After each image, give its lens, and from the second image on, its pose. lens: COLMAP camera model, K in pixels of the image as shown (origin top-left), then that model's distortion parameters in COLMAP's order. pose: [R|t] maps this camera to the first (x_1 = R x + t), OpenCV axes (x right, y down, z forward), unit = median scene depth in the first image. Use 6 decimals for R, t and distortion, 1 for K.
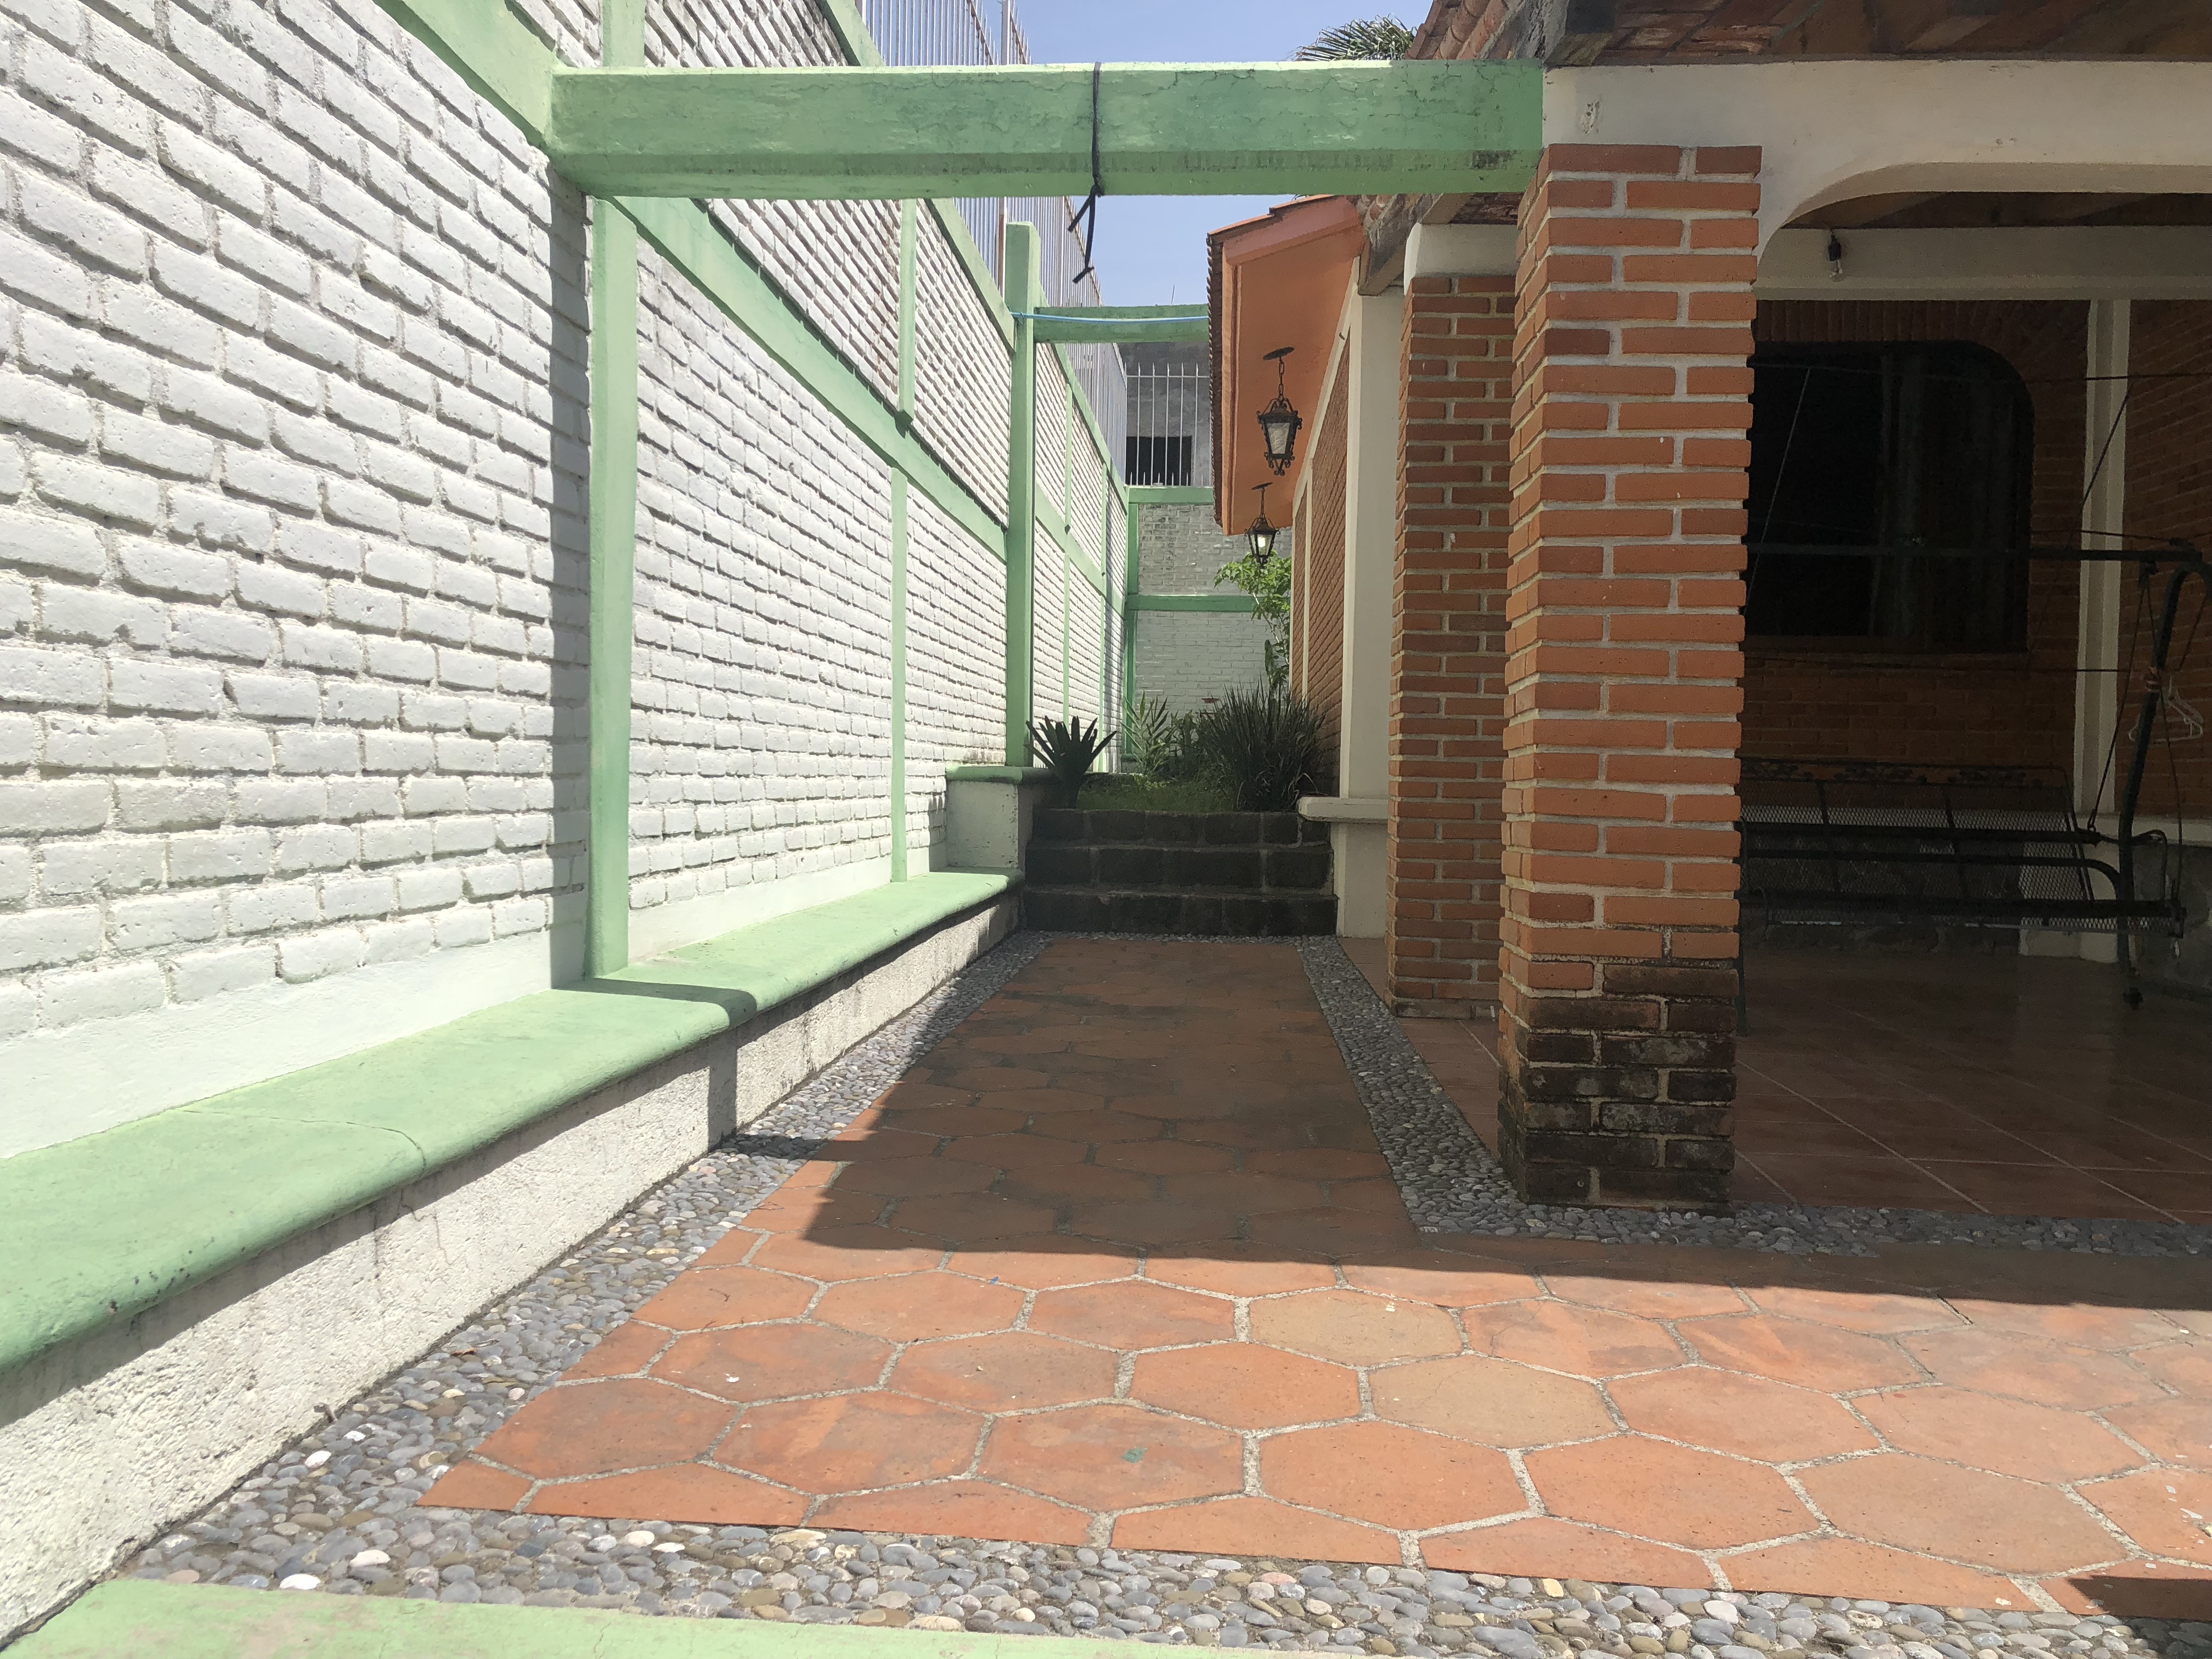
lens RADIAL K [[1800.2, 0, 1101.8], [0, 1800.2, 818.3], [0, 0, 1]] dist [0.042065, -0.044773]
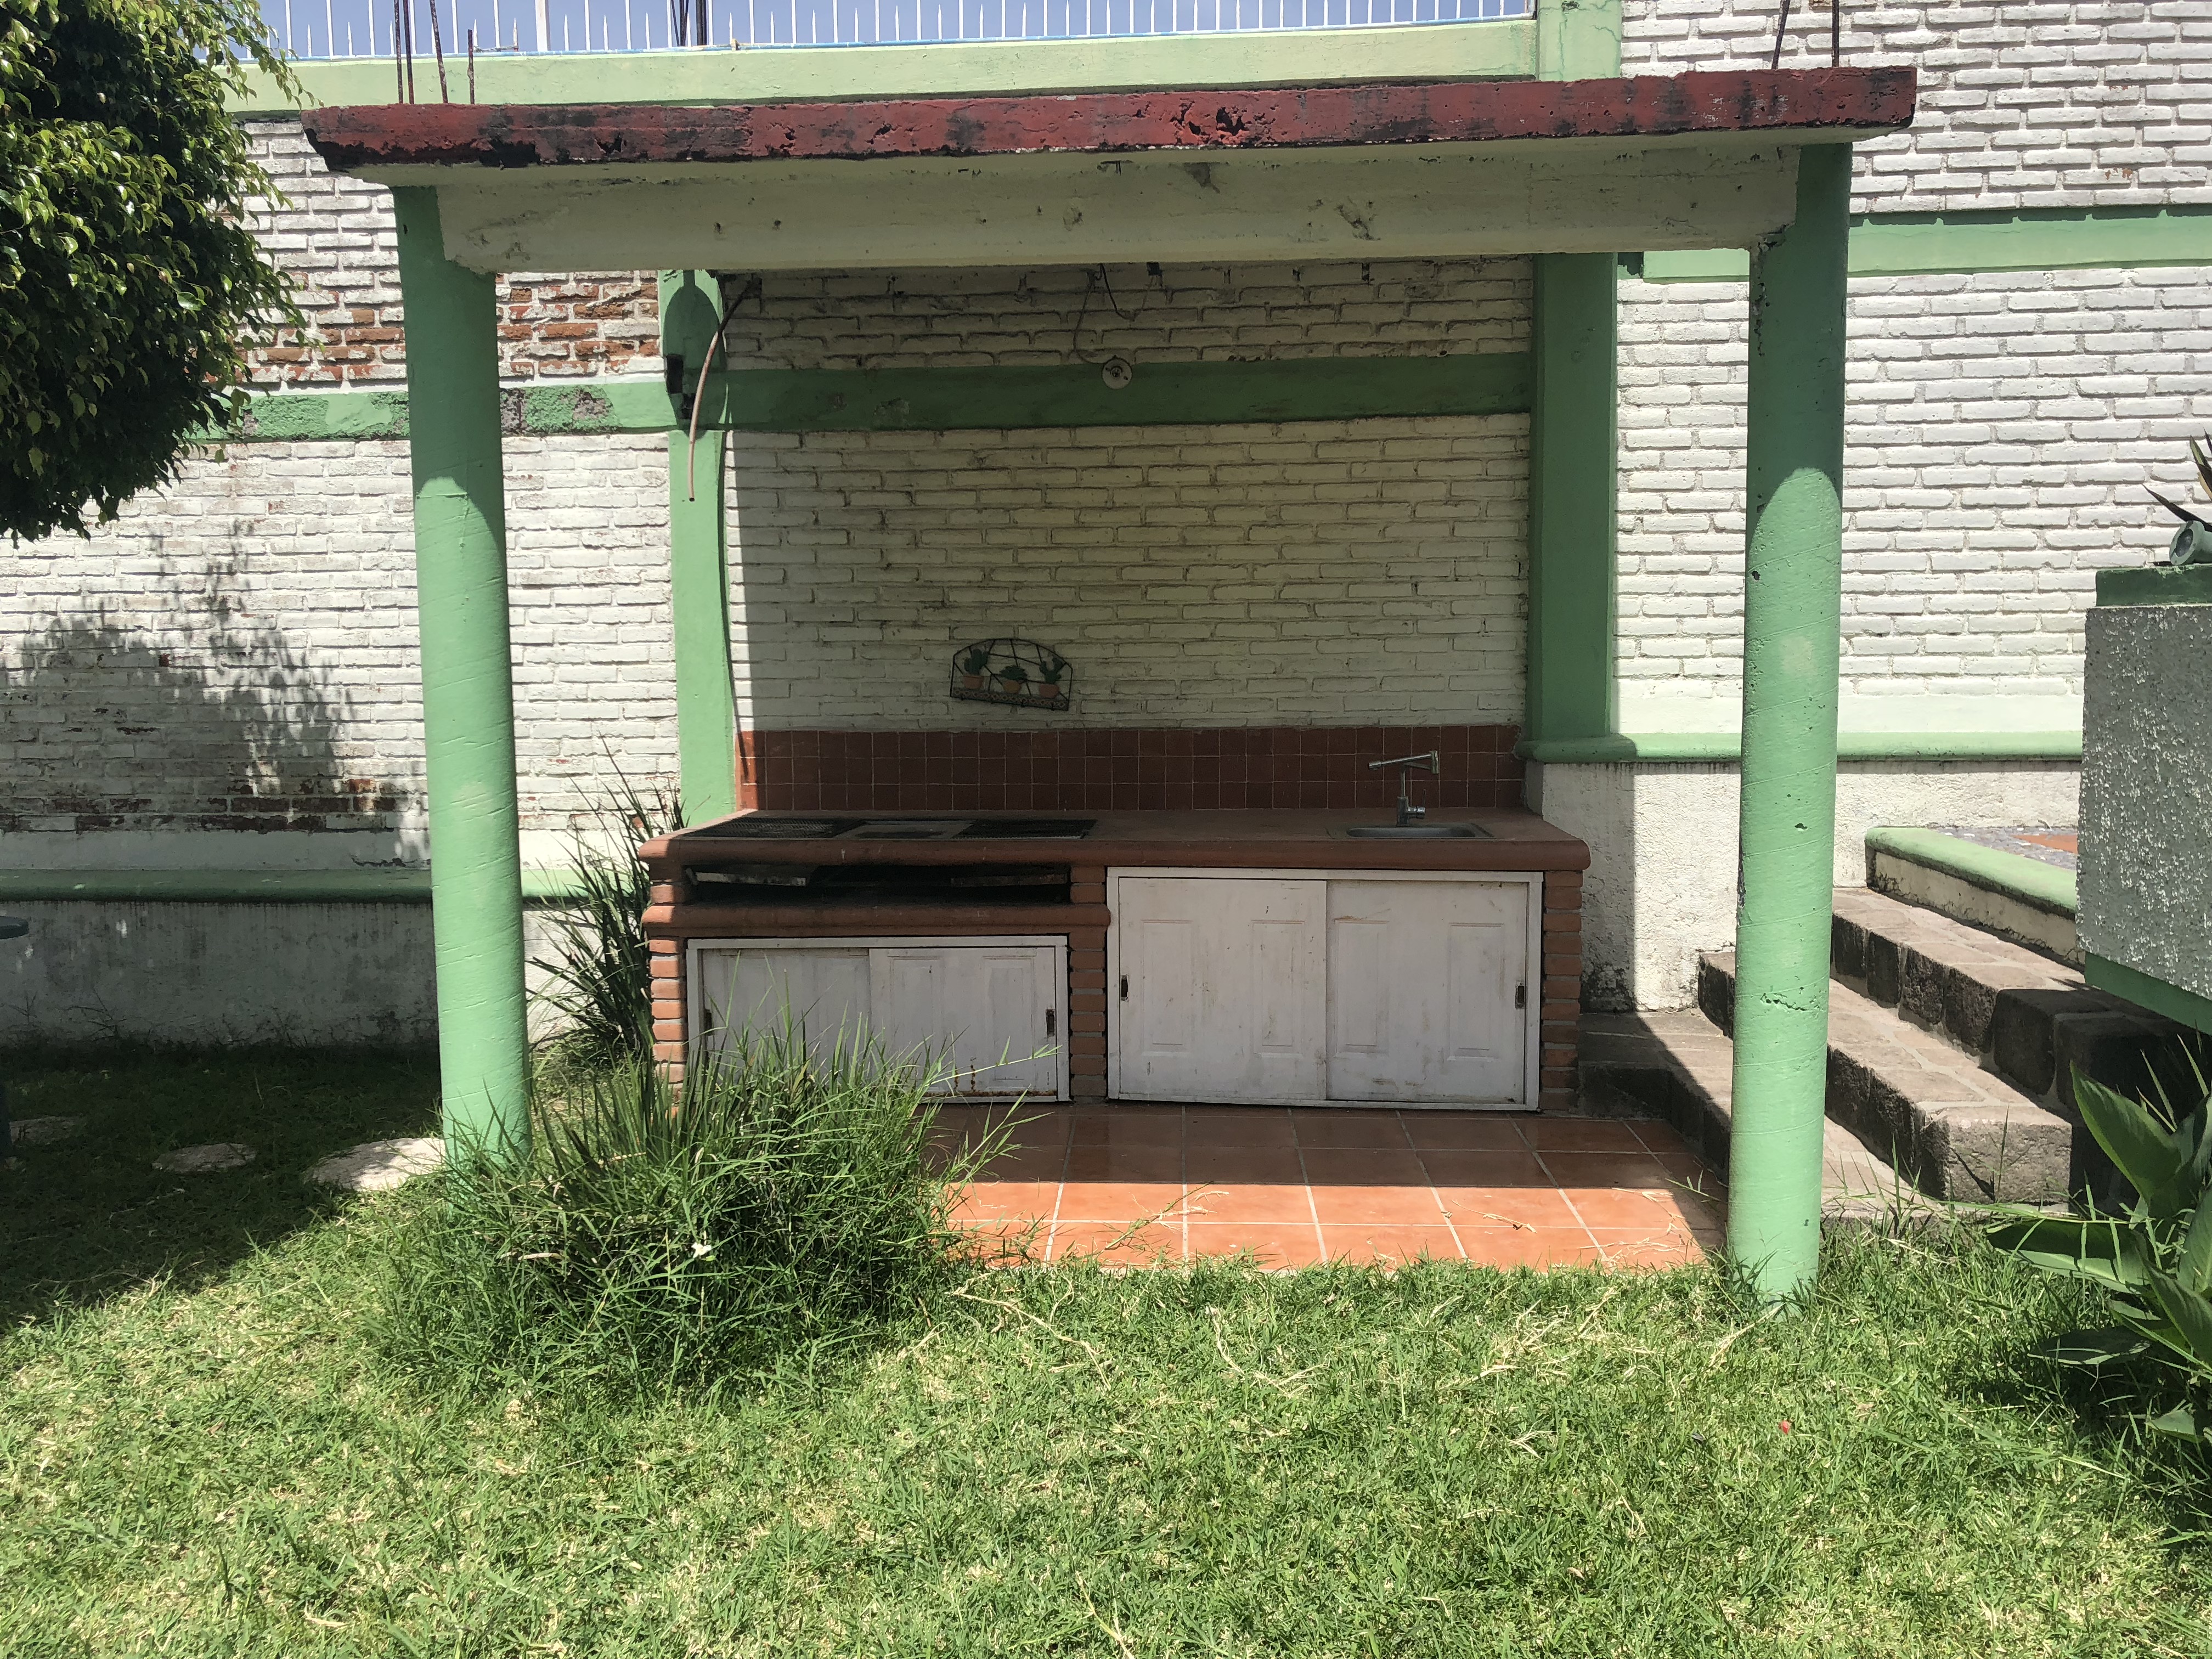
lens RADIAL K [[1800.2, 0, 1106.6], [0, 1800.2, 829.1], [0, 0, 1]] dist [0.042065, -0.044773]
pose [[0.003371, 0.081277, -0.996686, 2.492861], [-0.011841, 0.996625, 0.081232, 0.107535], [0.999924, 0.011528, 0.004322, -0.548345]]
